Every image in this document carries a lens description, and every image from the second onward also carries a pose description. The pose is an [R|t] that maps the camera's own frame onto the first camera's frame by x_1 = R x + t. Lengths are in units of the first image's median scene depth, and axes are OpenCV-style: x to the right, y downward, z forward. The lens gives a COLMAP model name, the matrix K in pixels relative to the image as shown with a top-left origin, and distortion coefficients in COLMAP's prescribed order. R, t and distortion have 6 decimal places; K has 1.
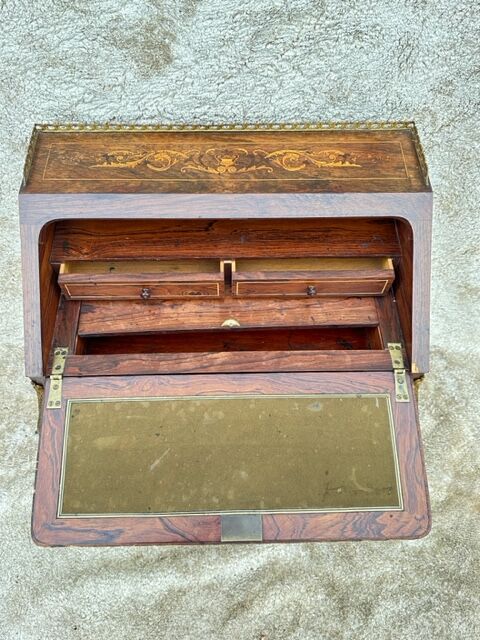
lens RADIAL K [[537.7, 0, 227.0], [0, 537.7, 317.8], [0, 0, 1]] dist [0.001392, 0.002421]
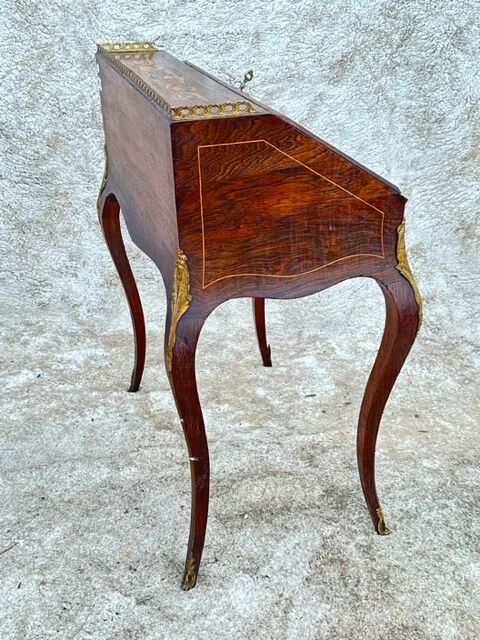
lens RADIAL K [[709.9, 0, 240.0], [0, 709.9, 320.0], [0, 0, 1]] dist [0.168978, -0.371071]
pose [[0.993651, 0.026366, -0.109374, 0.172371], [-0.079664, 0.851349, -0.518516, 0.912897], [0.079444, 0.523937, 0.848044, -0.157700]]
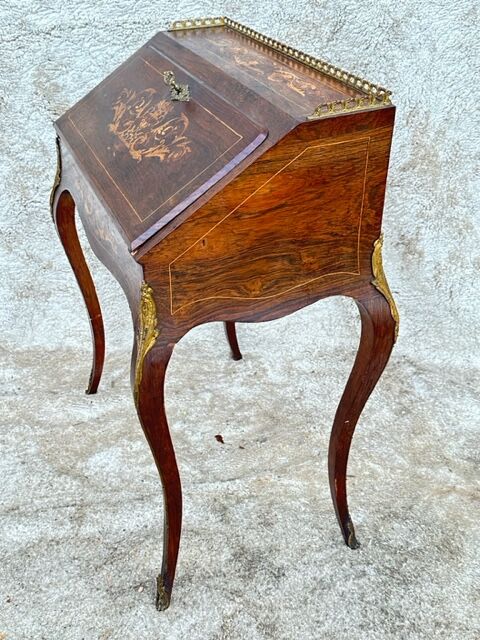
lens RADIAL K [[709.9, 0, 240.0], [0, 709.9, 320.0], [0, 0, 1]] dist [0.168978, -0.371071]
pose [[0.995123, 0.032687, -0.093074, 0.288918], [-0.071932, 0.886098, -0.457882, 0.705660], [0.067506, 0.462344, 0.884127, -0.098006]]
